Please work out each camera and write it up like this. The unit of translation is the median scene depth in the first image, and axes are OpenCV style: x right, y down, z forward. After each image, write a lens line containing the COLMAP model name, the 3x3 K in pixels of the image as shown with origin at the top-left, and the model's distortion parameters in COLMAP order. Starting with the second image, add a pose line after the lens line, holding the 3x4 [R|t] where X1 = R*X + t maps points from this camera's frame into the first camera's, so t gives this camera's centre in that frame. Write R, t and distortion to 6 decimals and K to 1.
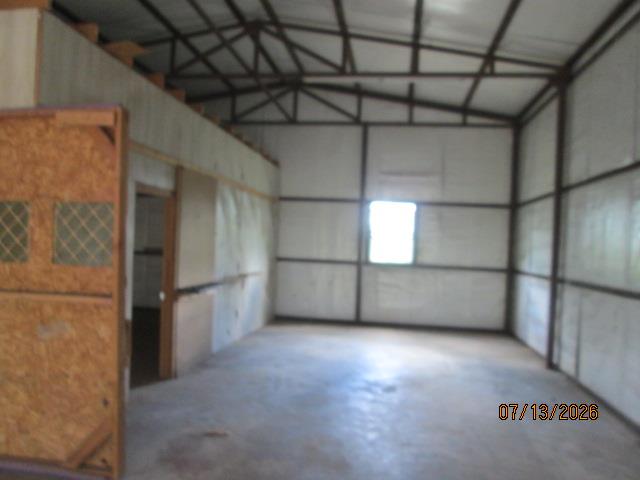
lens RADIAL K [[532.0, 0, 320.3], [0, 532.0, 240.2], [0, 0, 1]] dist [-0.037152, -0.003680]
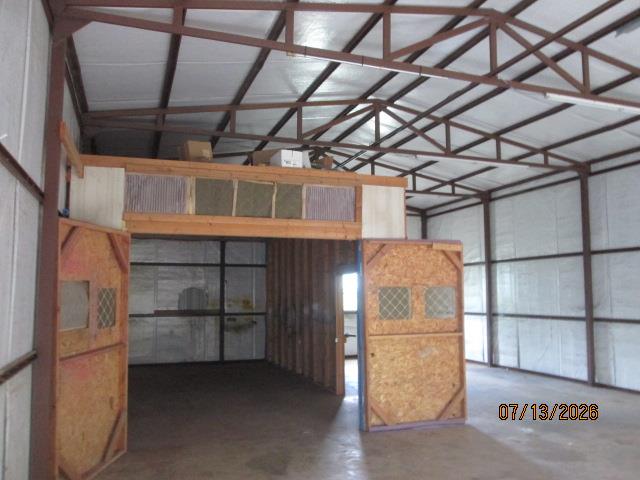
lens RADIAL K [[532.0, 0, 320.5], [0, 532.0, 240.2], [0, 0, 1]] dist [-0.037152, -0.003680]
pose [[0.884909, 0.009024, 0.465677, -1.781868], [0.029993, 0.996633, -0.076308, -0.107013], [-0.464797, 0.081492, 0.881659, -0.599556]]
